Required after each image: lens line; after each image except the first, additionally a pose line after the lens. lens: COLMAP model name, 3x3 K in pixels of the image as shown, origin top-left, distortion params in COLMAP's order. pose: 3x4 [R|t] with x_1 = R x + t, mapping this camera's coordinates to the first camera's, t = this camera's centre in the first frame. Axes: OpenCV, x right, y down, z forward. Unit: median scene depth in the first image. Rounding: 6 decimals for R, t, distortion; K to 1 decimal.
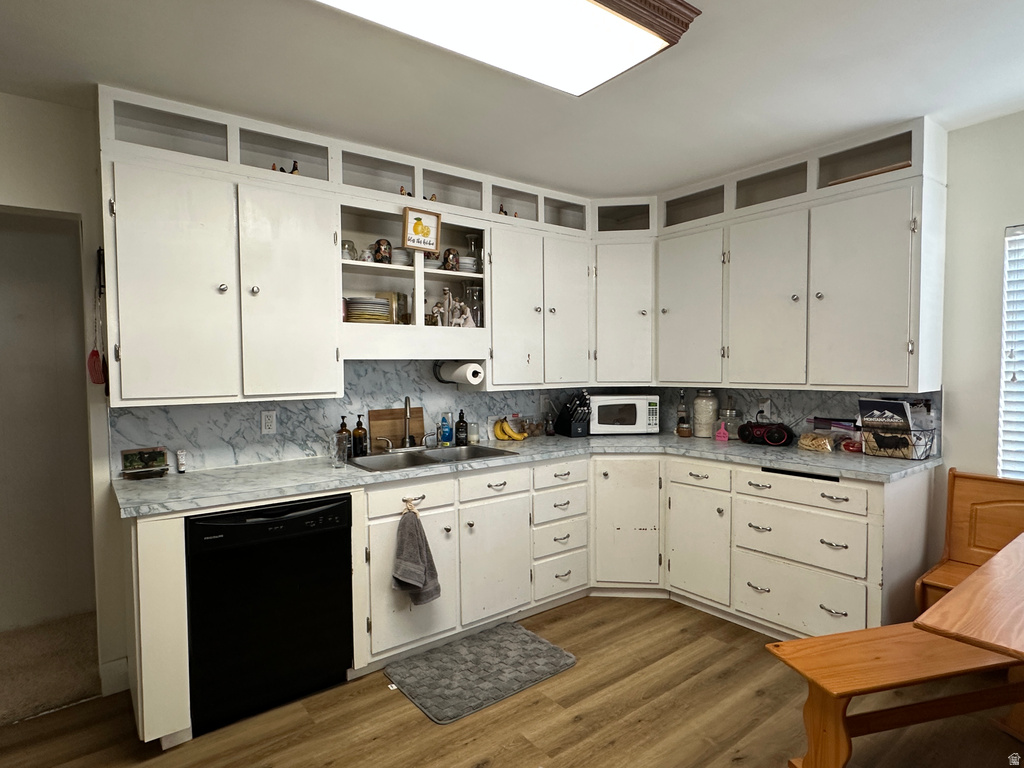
lens RADIAL K [[565.5, 0, 510.2], [0, 565.5, 386.0], [0, 0, 1]] dist [-0.000644, 0.000101]
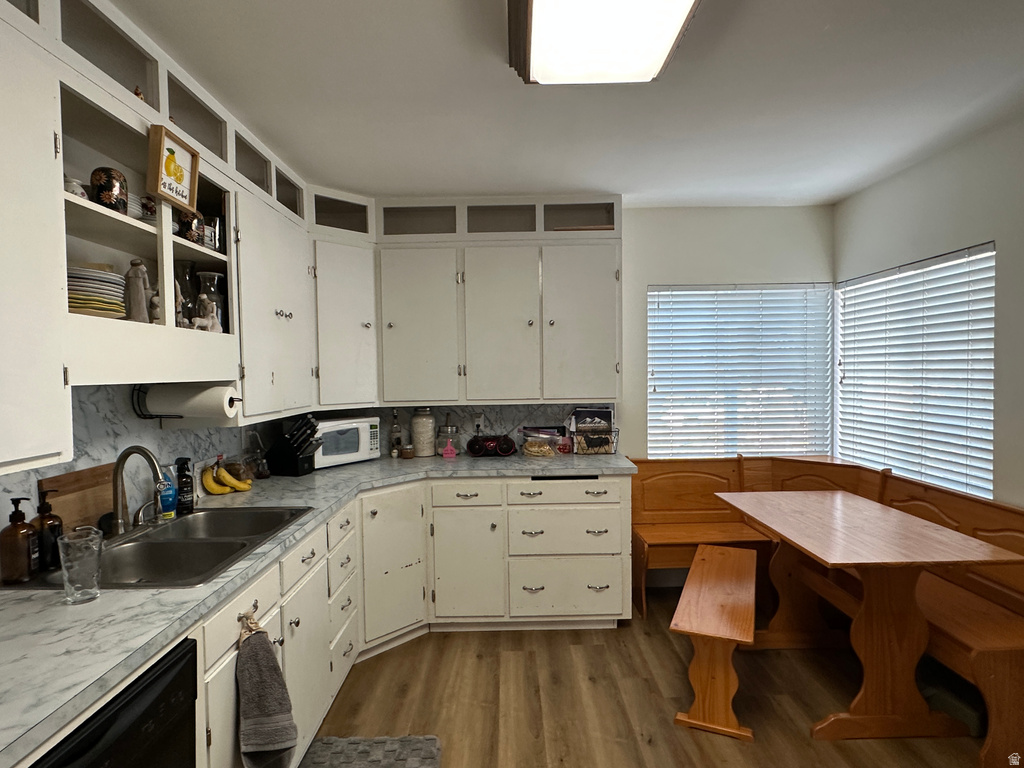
lens RADIAL K [[565.5, 0, 507.7], [0, 565.5, 386.7], [0, 0, 1]] dist [-0.000644, 0.000101]
pose [[0.614108, -0.021312, 0.788934, -0.392123], [0.037697, 0.999286, -0.002349, -0.025761], [-0.788321, 0.031183, 0.614473, 0.324238]]
